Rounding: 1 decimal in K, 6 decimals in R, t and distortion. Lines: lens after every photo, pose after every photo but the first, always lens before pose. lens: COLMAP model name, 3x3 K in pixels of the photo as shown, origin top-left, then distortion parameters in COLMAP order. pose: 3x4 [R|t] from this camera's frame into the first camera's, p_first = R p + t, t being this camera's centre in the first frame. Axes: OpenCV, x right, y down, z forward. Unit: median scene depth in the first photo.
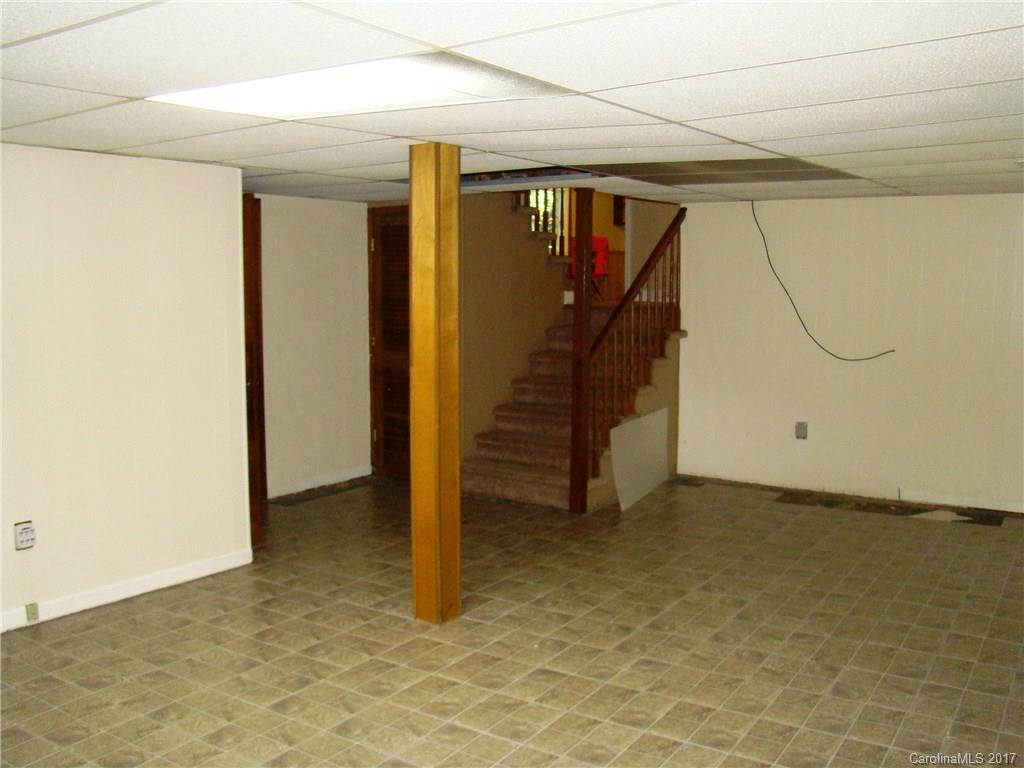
lens RADIAL K [[949.8, 0, 507.1], [0, 949.8, 384.2], [0, 0, 1]] dist [-0.198750, 0.157216]
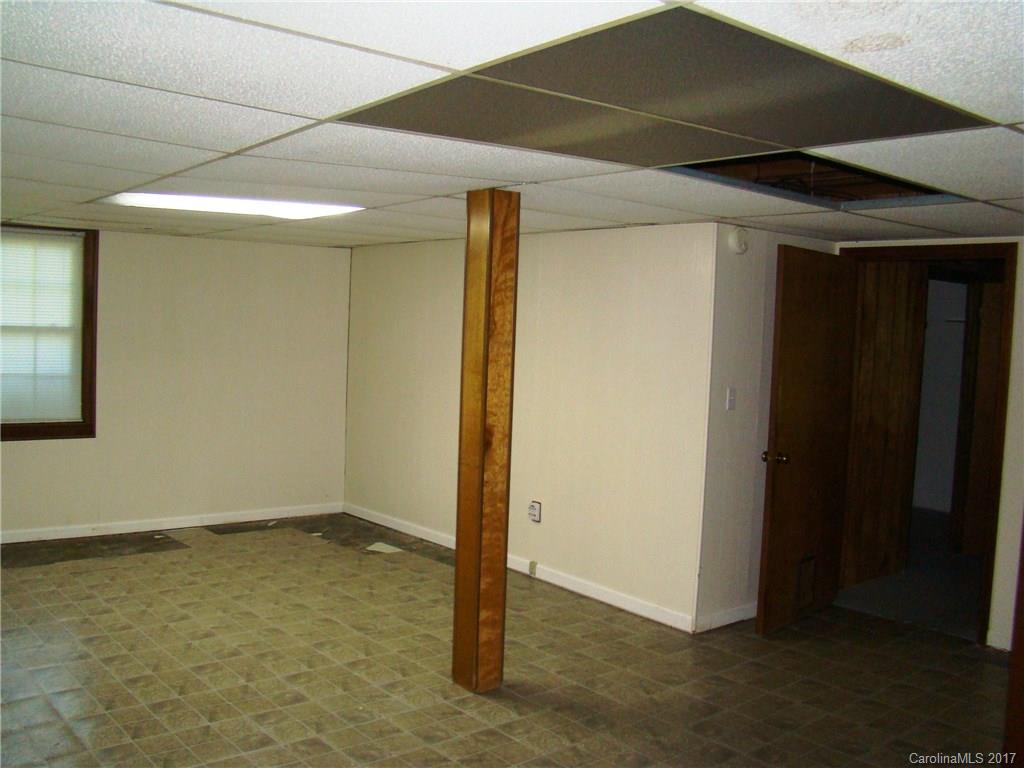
lens RADIAL K [[949.8, 0, 507.1], [0, 949.8, 384.2], [0, 0, 1]] dist [-0.198750, 0.157216]
pose [[-0.270433, 0.048606, -0.961511, 0.883775], [-0.146498, 0.985017, 0.090998, -0.153531], [0.951527, 0.165468, -0.259260, 1.333675]]
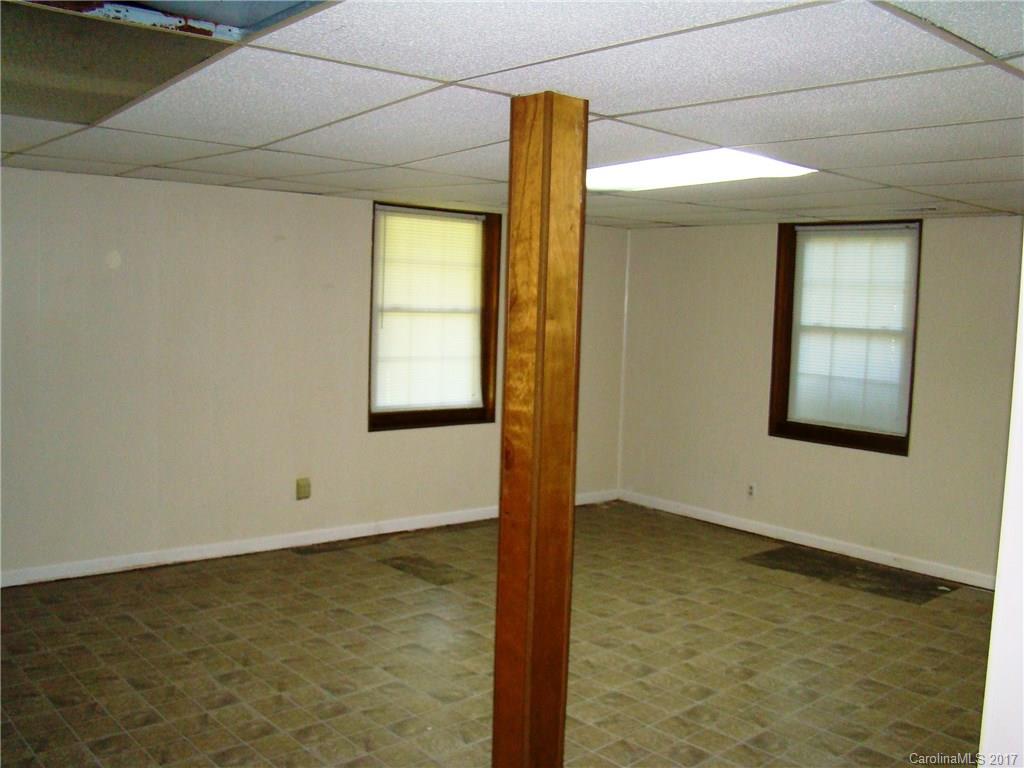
lens RADIAL K [[949.8, 0, 507.1], [0, 949.8, 384.2], [0, 0, 1]] dist [-0.198750, 0.157216]
pose [[-0.966508, -0.053027, 0.251099, -0.231101], [-0.003520, 0.981067, 0.193635, -0.189184], [-0.256613, 0.186266, -0.948396, 1.722820]]
